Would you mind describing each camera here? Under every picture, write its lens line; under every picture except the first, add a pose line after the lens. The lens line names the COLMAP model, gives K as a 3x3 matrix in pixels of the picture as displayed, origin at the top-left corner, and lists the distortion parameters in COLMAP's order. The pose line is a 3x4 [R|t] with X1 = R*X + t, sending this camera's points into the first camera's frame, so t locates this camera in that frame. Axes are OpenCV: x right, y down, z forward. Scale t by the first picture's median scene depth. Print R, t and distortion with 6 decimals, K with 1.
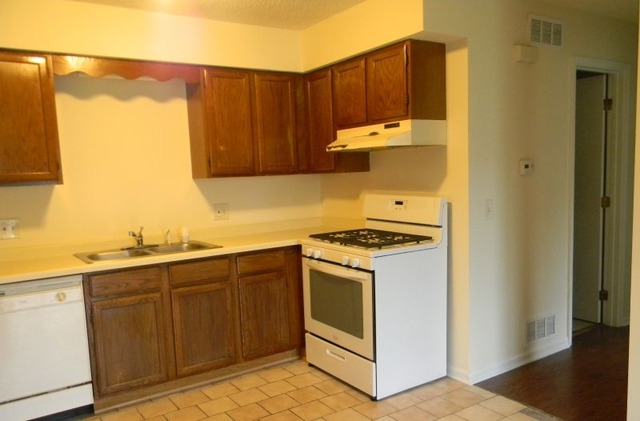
lens RADIAL K [[520.4, 0, 318.2], [0, 520.4, 235.5], [0, 0, 1]] dist [0.015686, -0.008384]
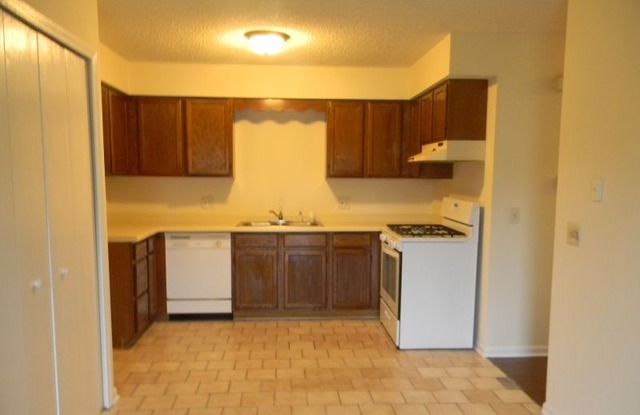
lens RADIAL K [[524.0, 0, 320.5], [0, 524.0, 233.4], [0, 0, 1]] dist [0.010990, 0.002821]
pose [[0.864856, 0.101532, -0.491646, 0.519955], [-0.102564, 0.994414, 0.024940, 0.006495], [0.491432, 0.028856, 0.870438, -0.258901]]
